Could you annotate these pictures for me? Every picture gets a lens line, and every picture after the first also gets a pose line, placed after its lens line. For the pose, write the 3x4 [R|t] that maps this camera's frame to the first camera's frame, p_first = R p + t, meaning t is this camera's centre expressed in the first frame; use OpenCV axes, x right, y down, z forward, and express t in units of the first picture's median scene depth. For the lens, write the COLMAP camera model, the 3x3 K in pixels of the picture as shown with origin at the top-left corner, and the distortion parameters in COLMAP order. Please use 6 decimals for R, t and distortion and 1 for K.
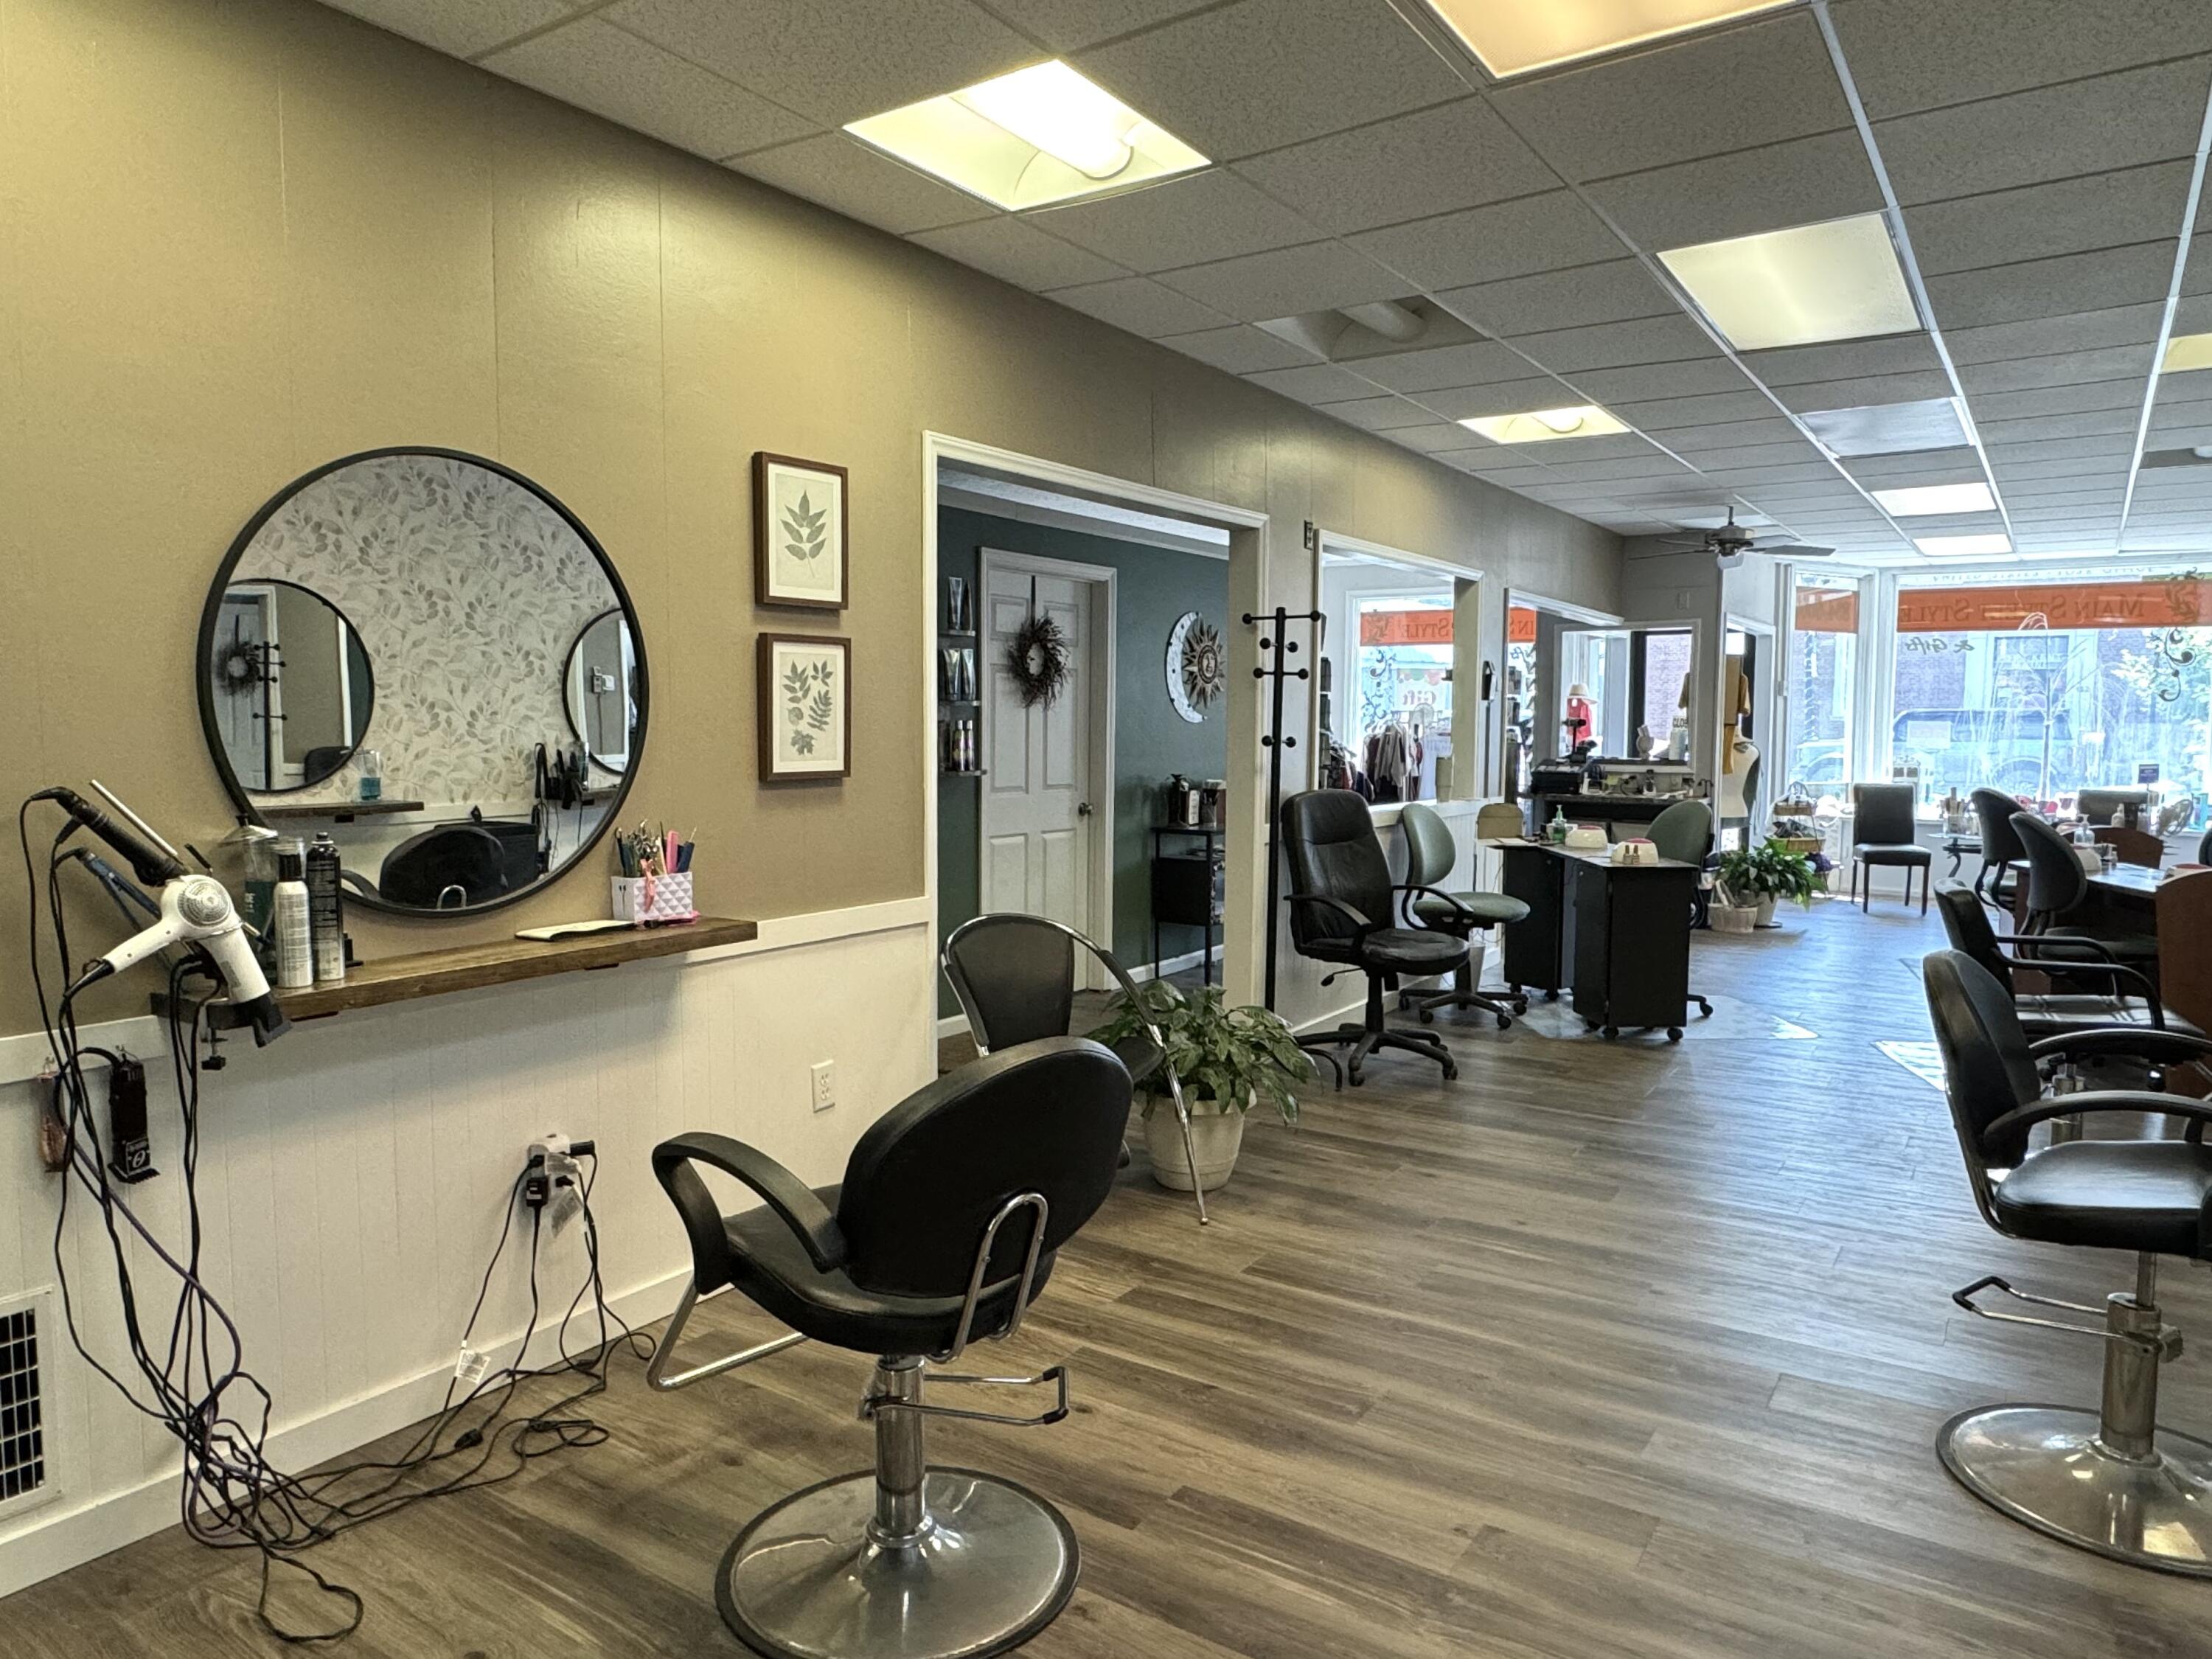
lens RADIAL K [[1425.1, 0, 1104.4], [0, 1425.1, 822.8], [0, 0, 1]] dist [-0.000502, 0.002962]
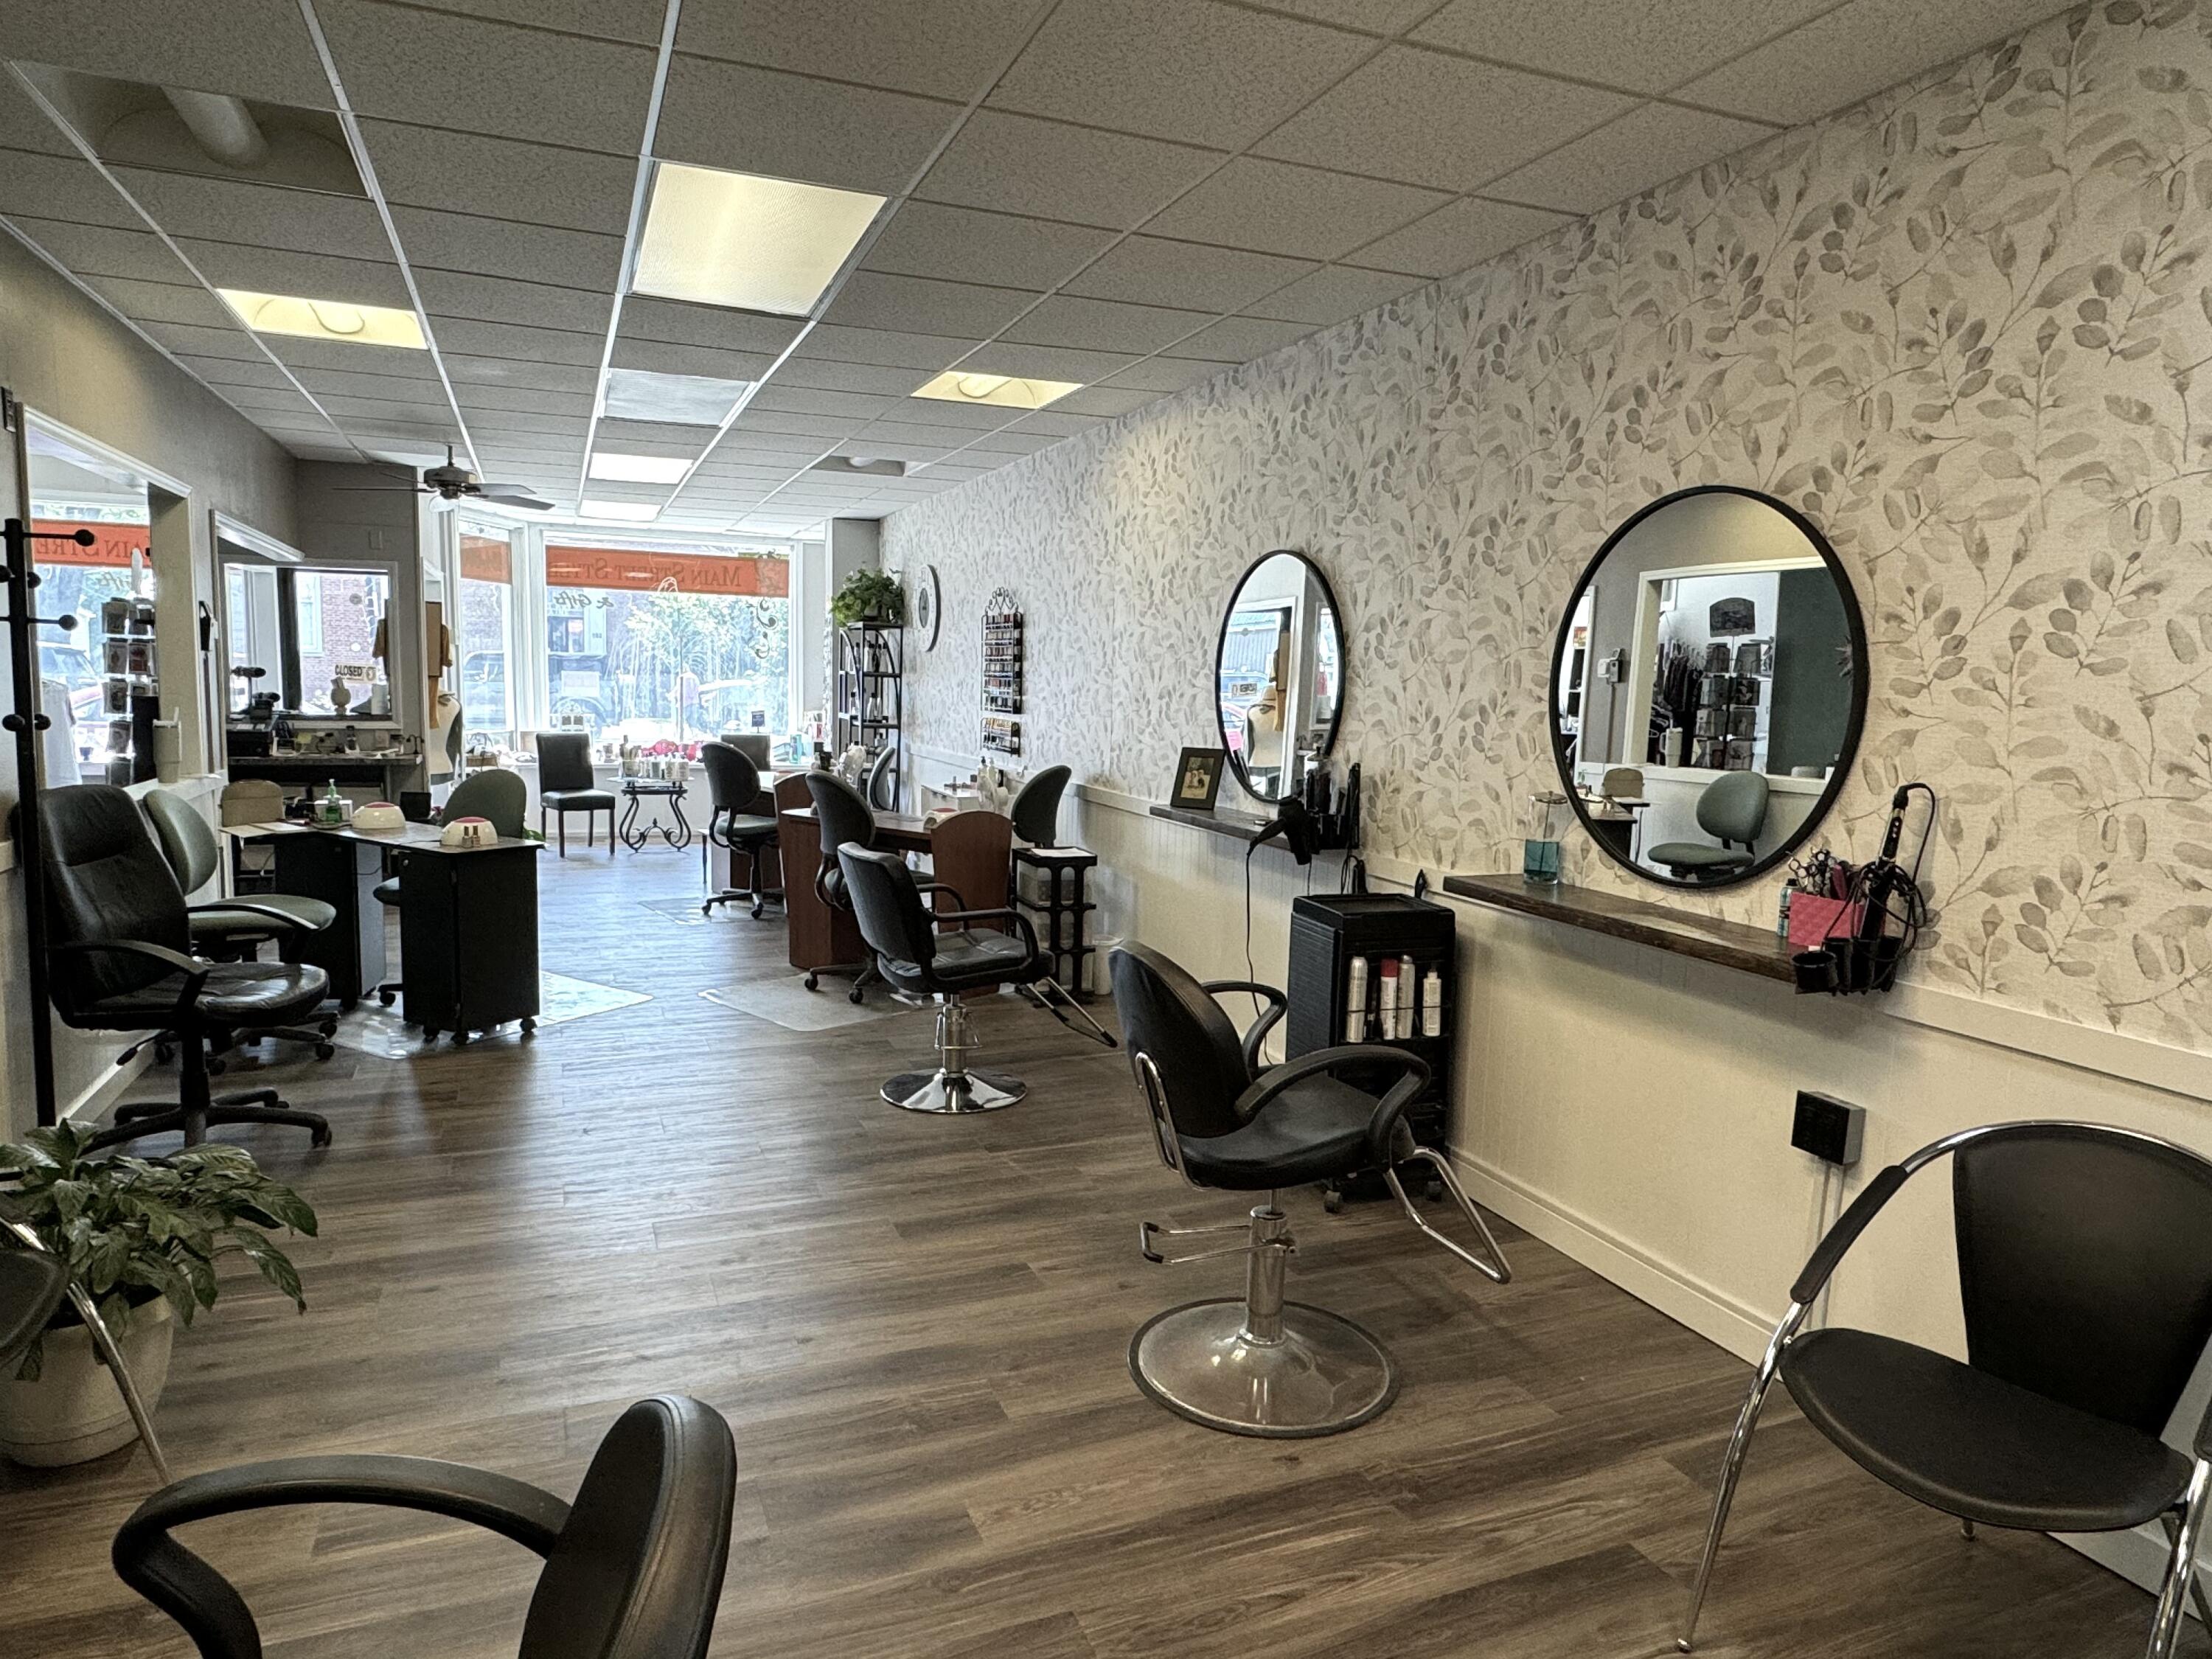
lens RADIAL K [[1358.6, 0, 1100.0], [0, 1358.6, 829.4], [0, 0, 1]] dist [-0.000567, 0.001754]
pose [[0.556464, -0.085874, 0.826422, -0.091109], [0.038798, 0.996245, 0.077396, -0.026198], [-0.829965, -0.011005, 0.557707, 0.163118]]
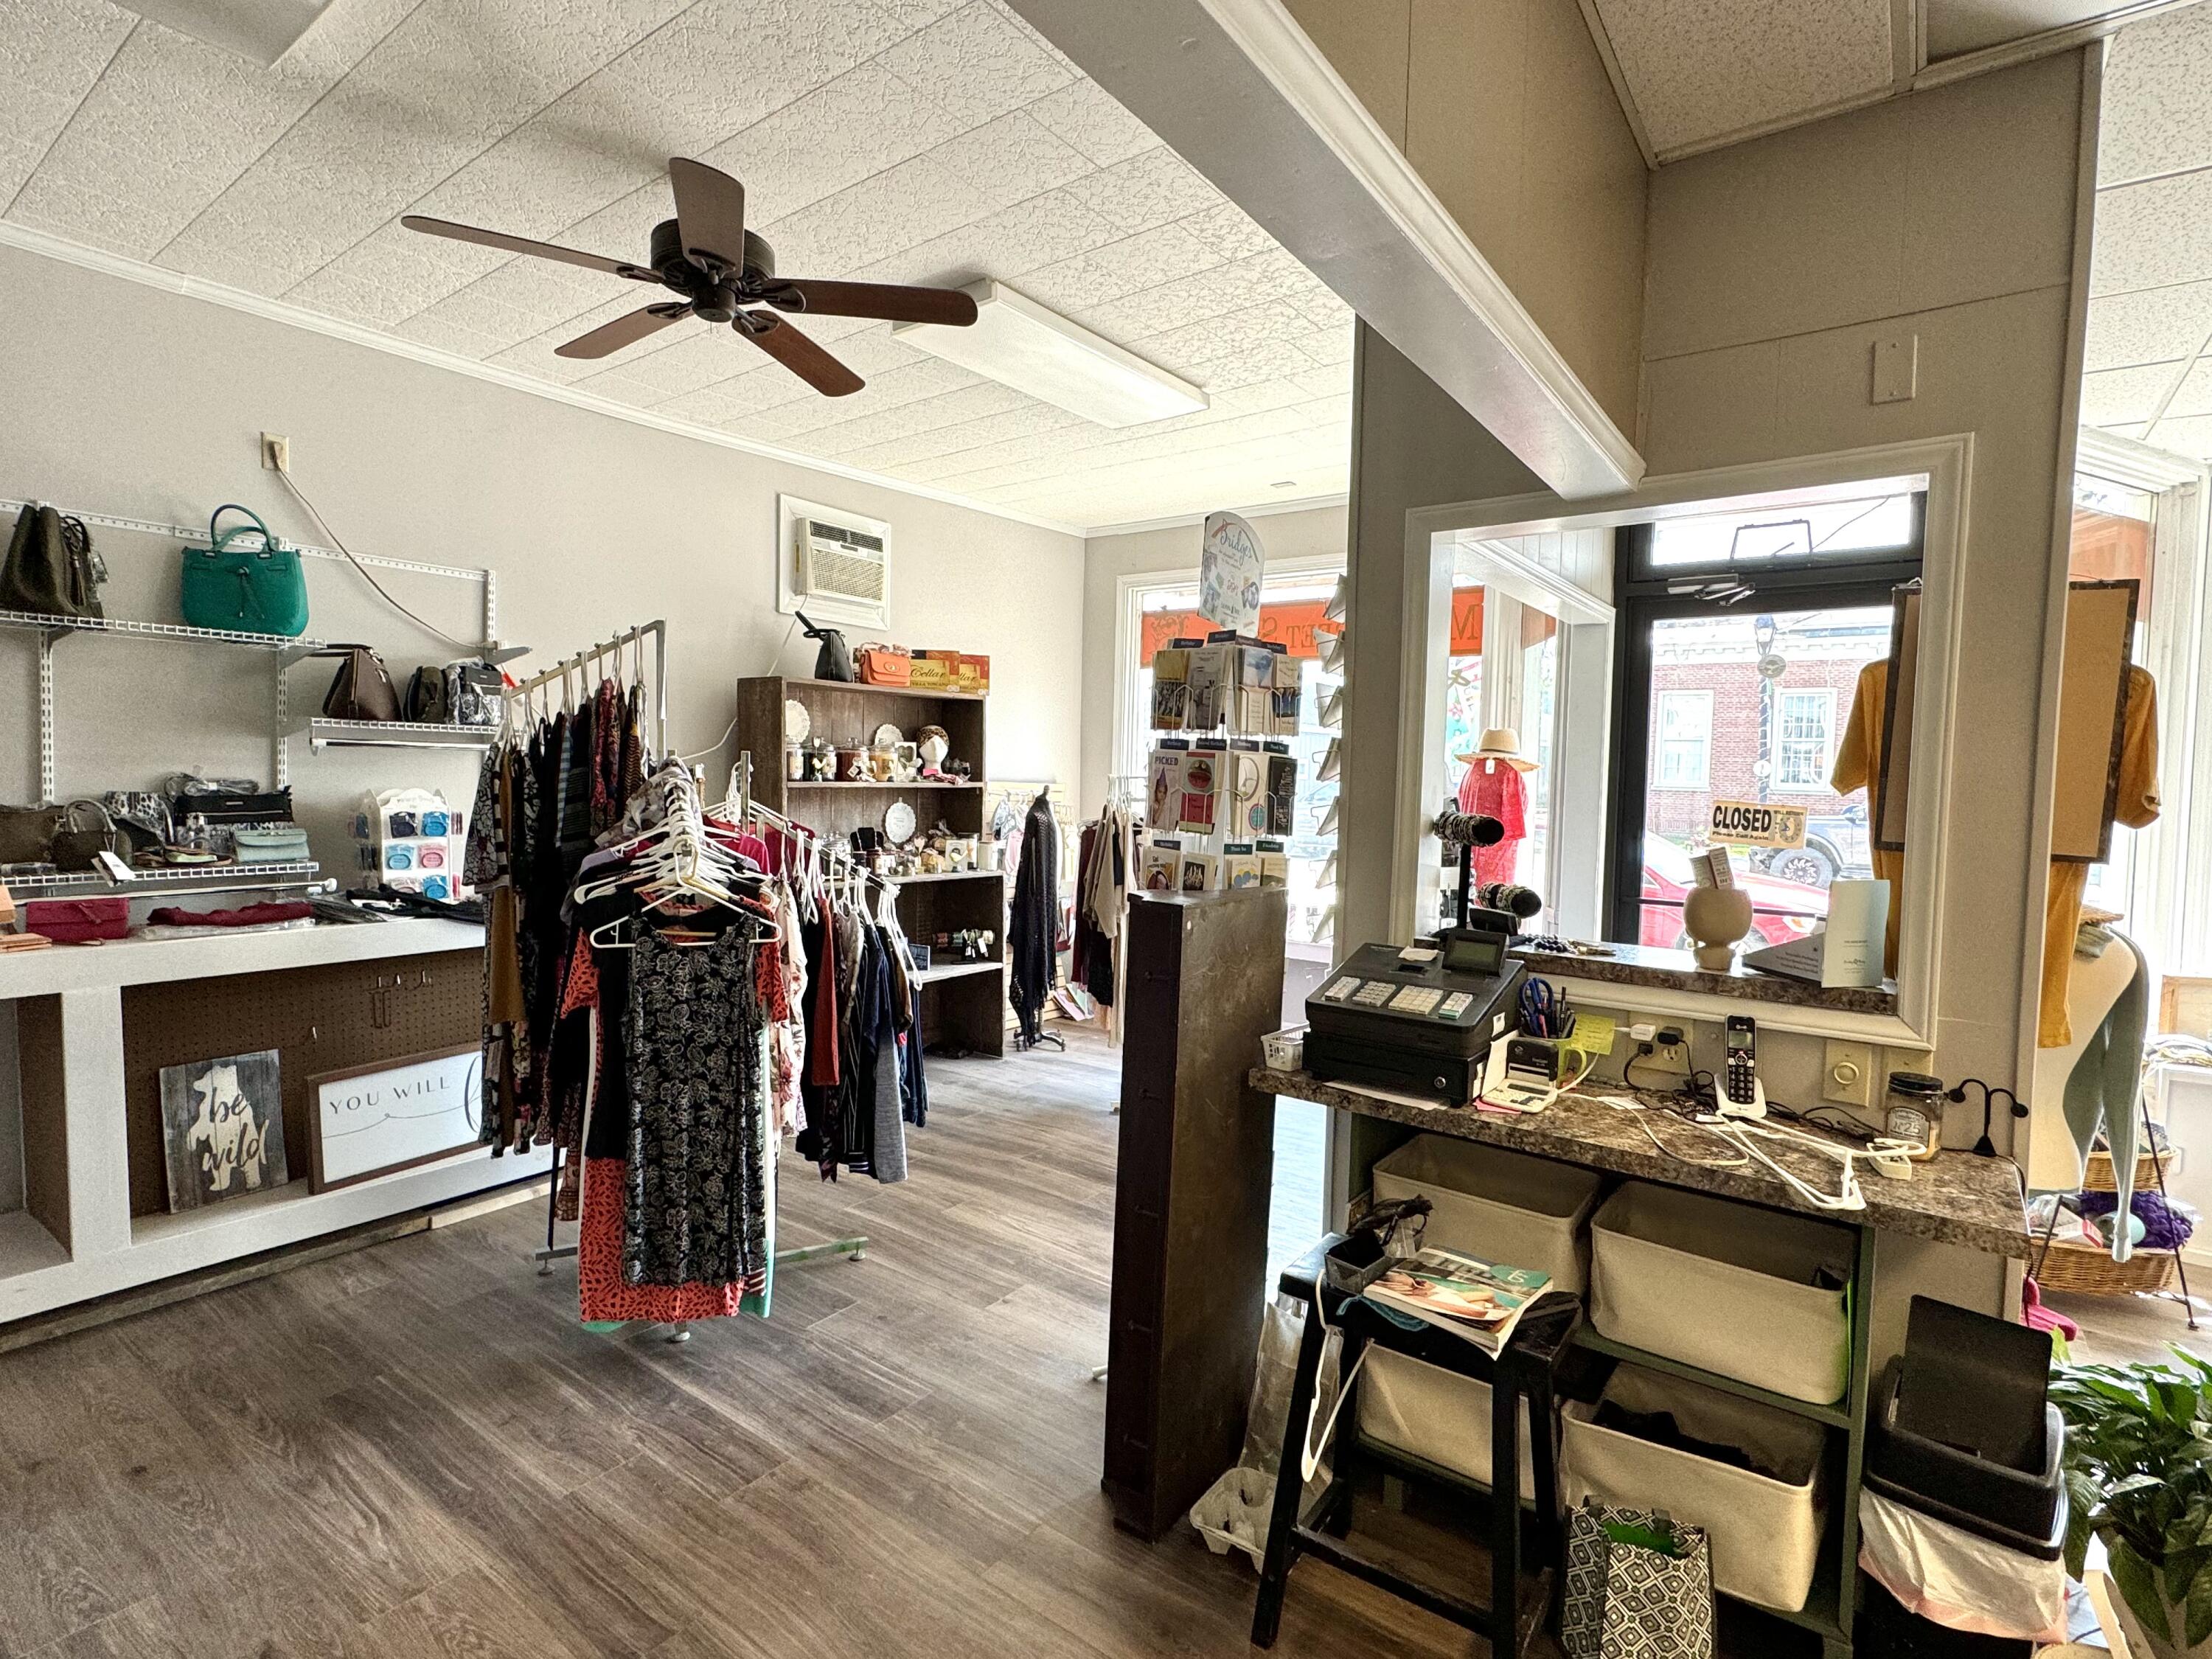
lens RADIAL K [[1100.3, 0, 1106.0], [0, 1100.3, 829.5], [0, 0, 1]] dist [0.001764, 0.000183]
pose [[0.998977, 0.022184, -0.039400, 0.354610], [-0.023165, 0.999429, -0.024614, -0.084365], [0.038832, 0.025502, 0.998920, 1.029733]]
